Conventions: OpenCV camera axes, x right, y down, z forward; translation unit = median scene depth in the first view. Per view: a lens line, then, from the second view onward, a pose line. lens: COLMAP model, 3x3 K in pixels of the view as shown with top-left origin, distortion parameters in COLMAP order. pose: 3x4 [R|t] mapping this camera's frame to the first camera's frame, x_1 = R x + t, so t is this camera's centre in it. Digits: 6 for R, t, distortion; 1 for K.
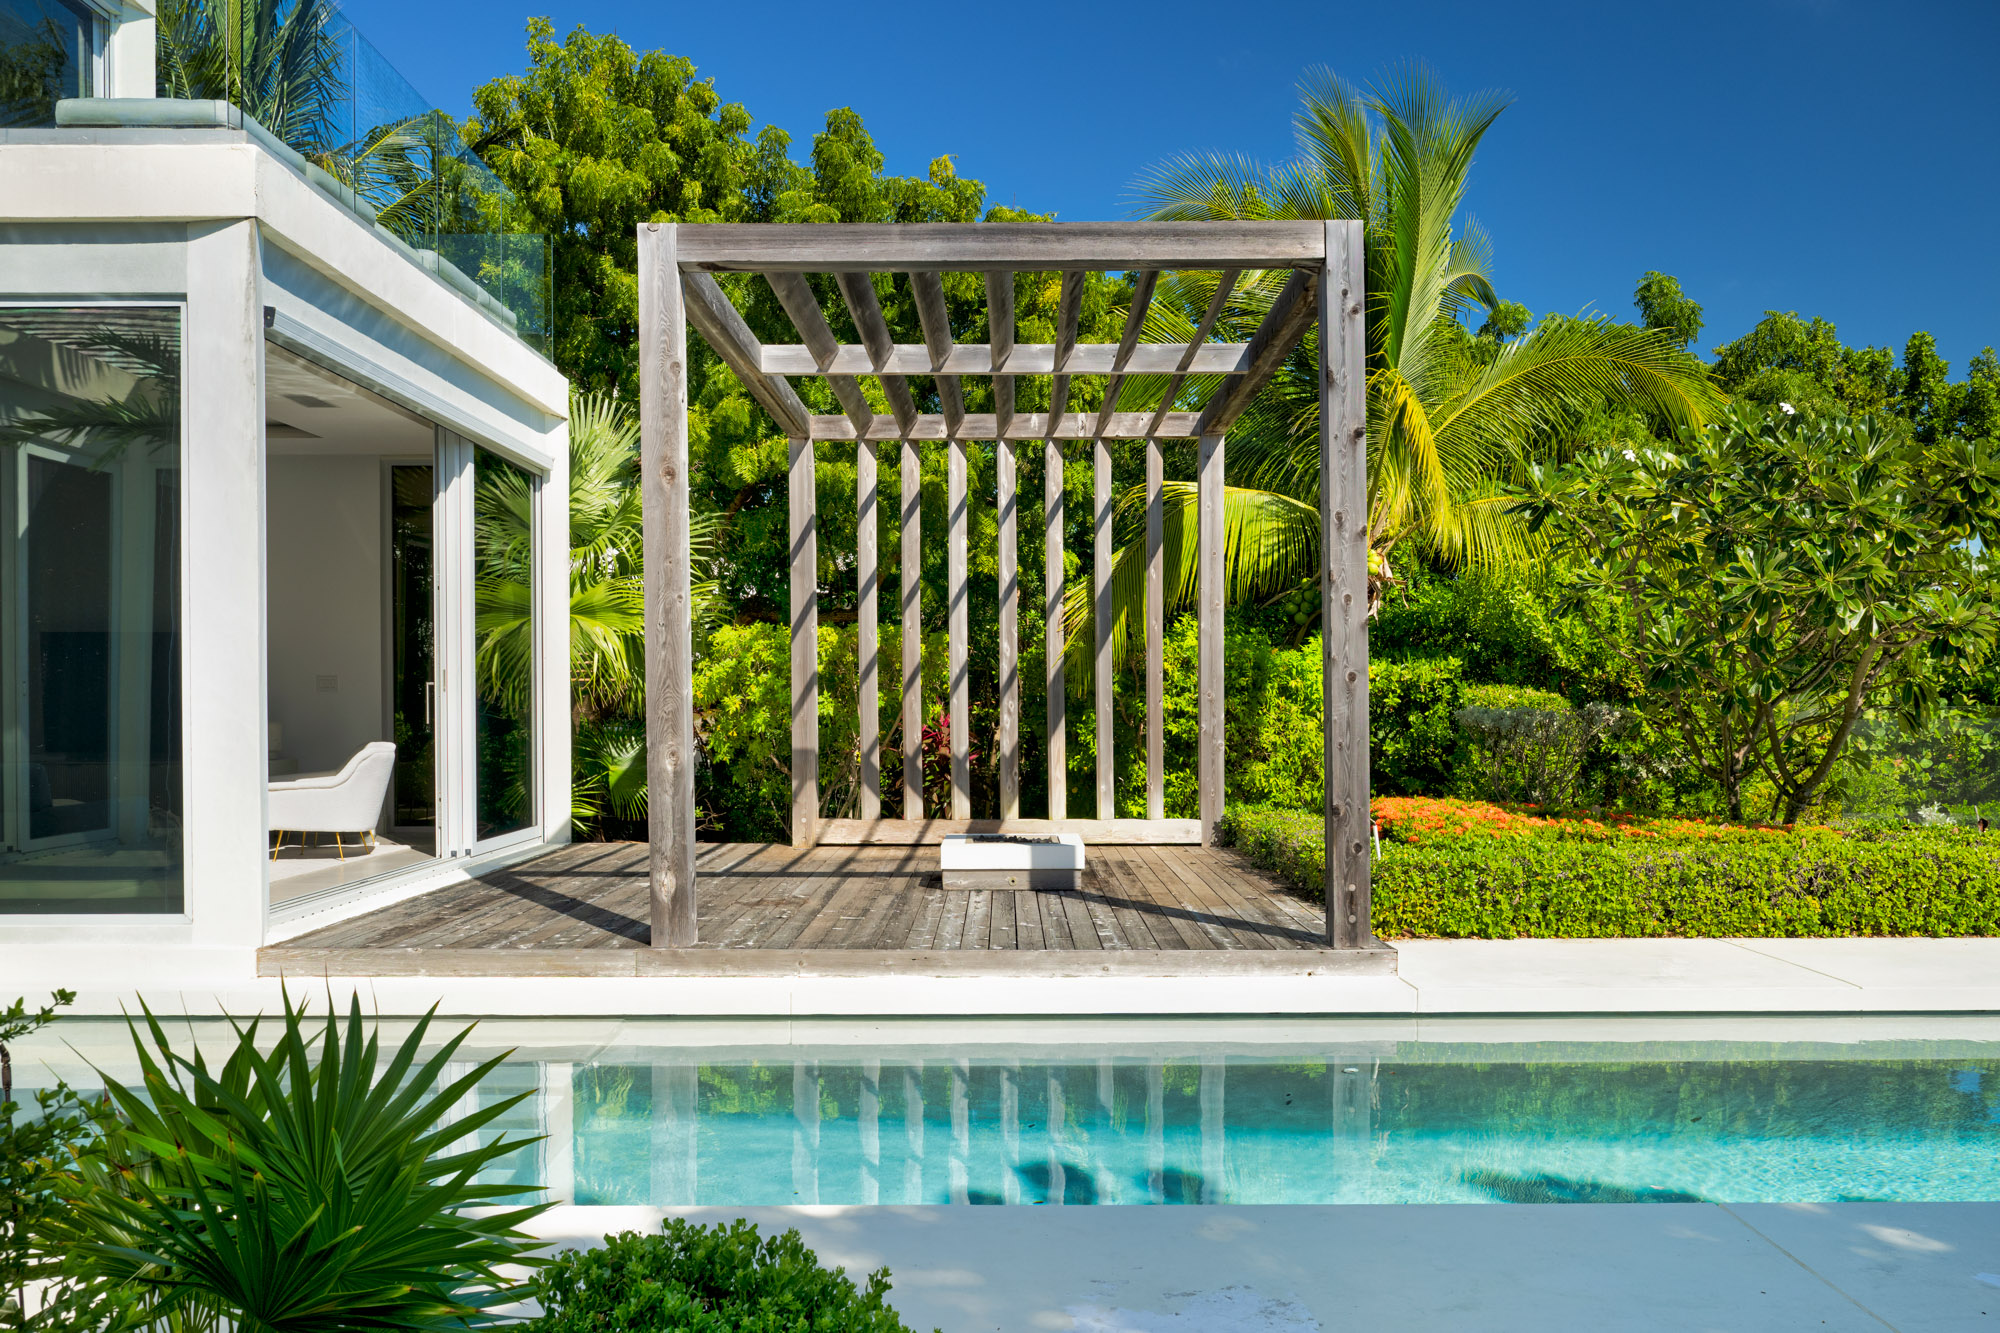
lens RADIAL K [[1573.9, 0, 993.2], [0, 1573.9, 732.6], [0, 0, 1]] dist [-0.004939, -0.003411]
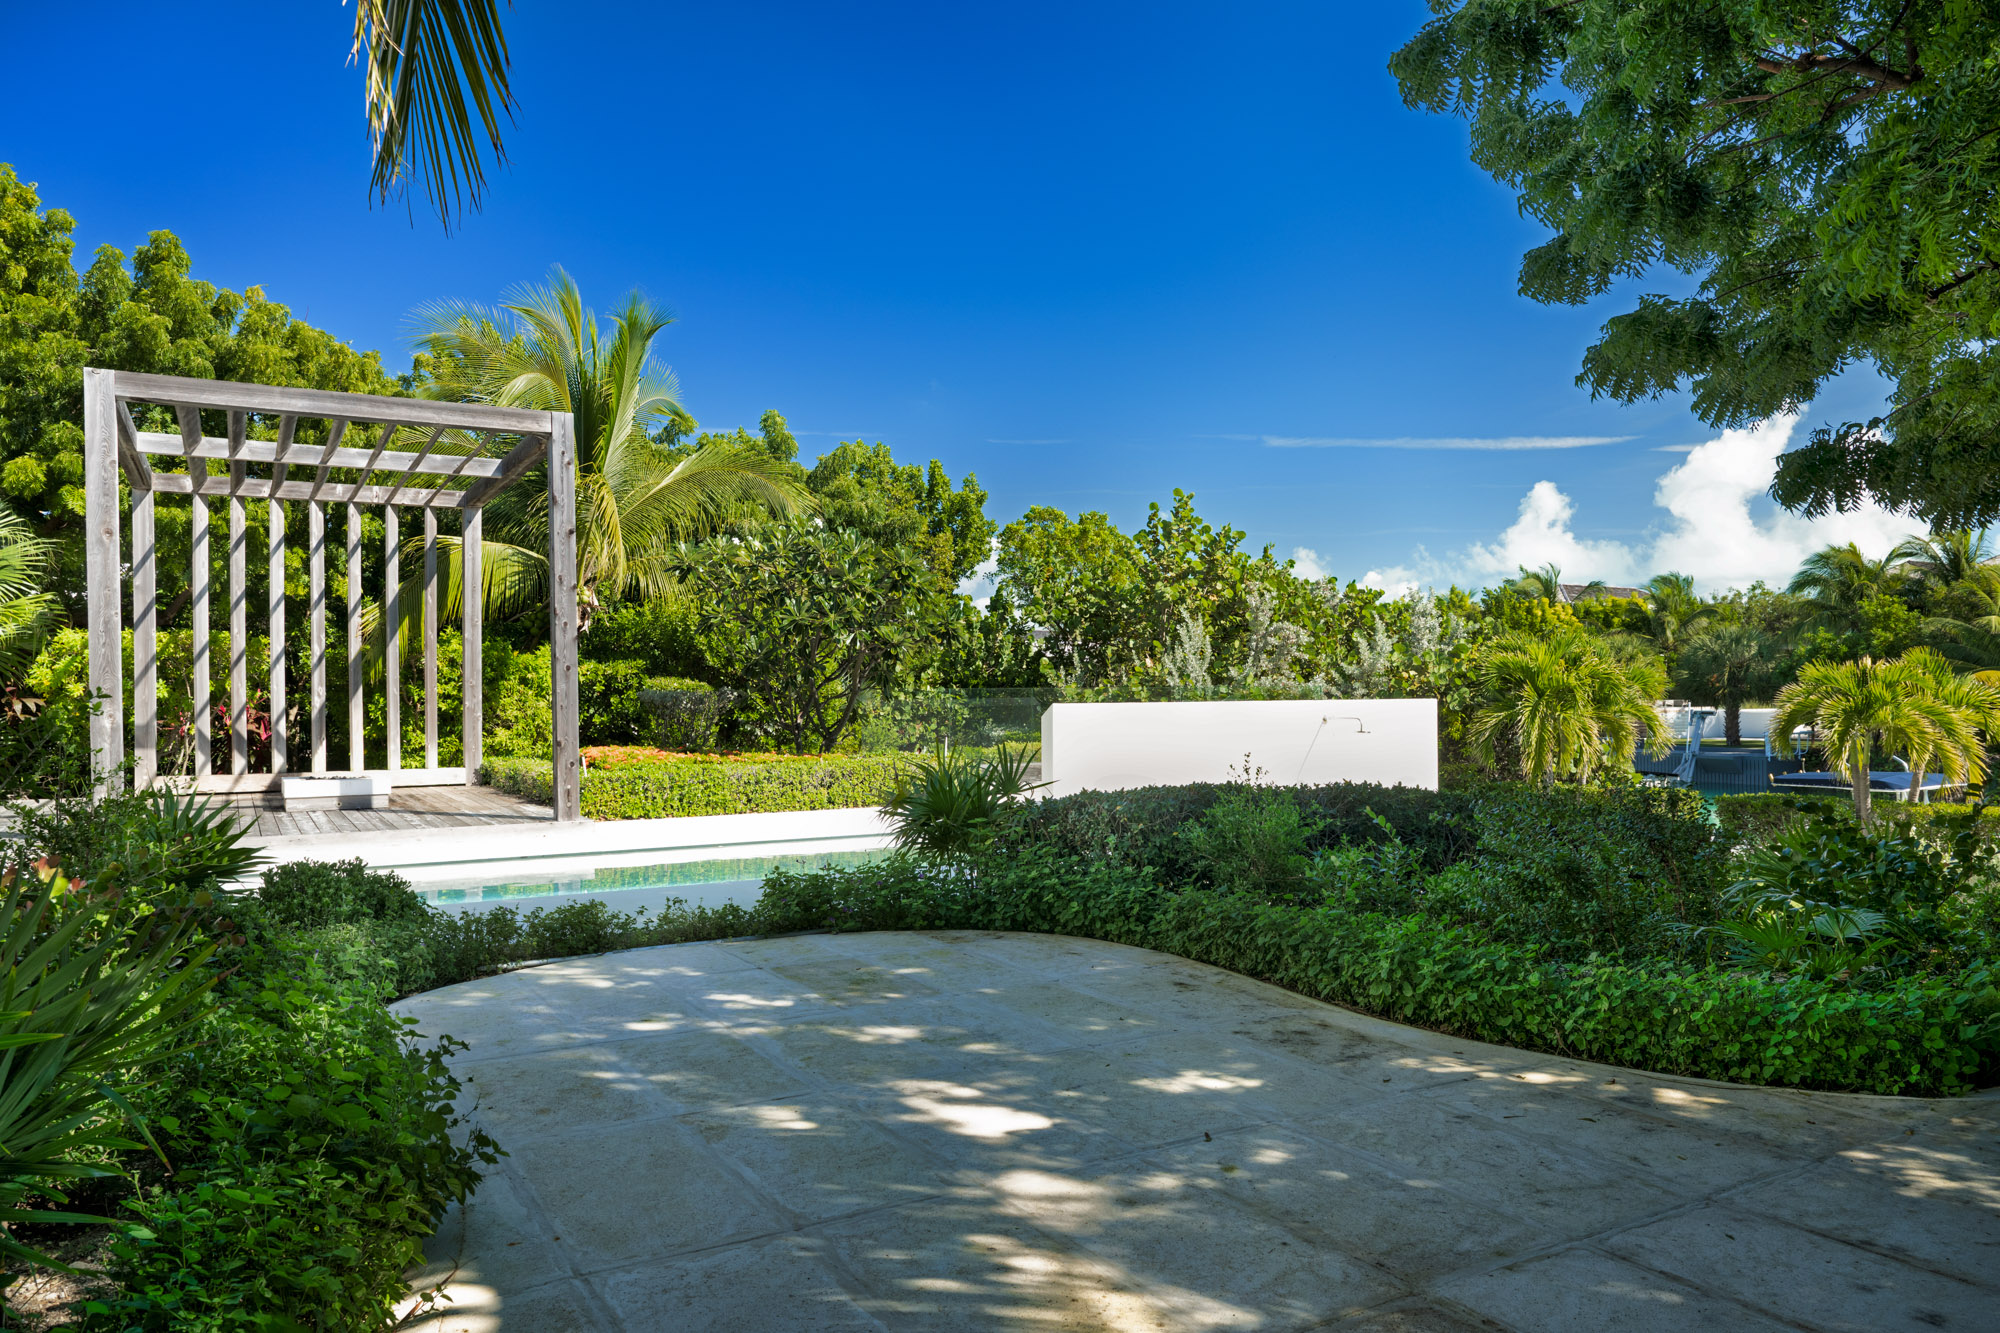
lens RADIAL K [[1335.6, 0, 1000.0], [0, 1335.6, 666.5], [0, 0, 1]] dist [0.003943, -0.000032]
pose [[0.862064, 0.005675, 0.506767, -0.069610], [0.016602, 0.999084, -0.039429, 0.018346], [-0.506527, 0.042404, 0.861181, -0.327441]]
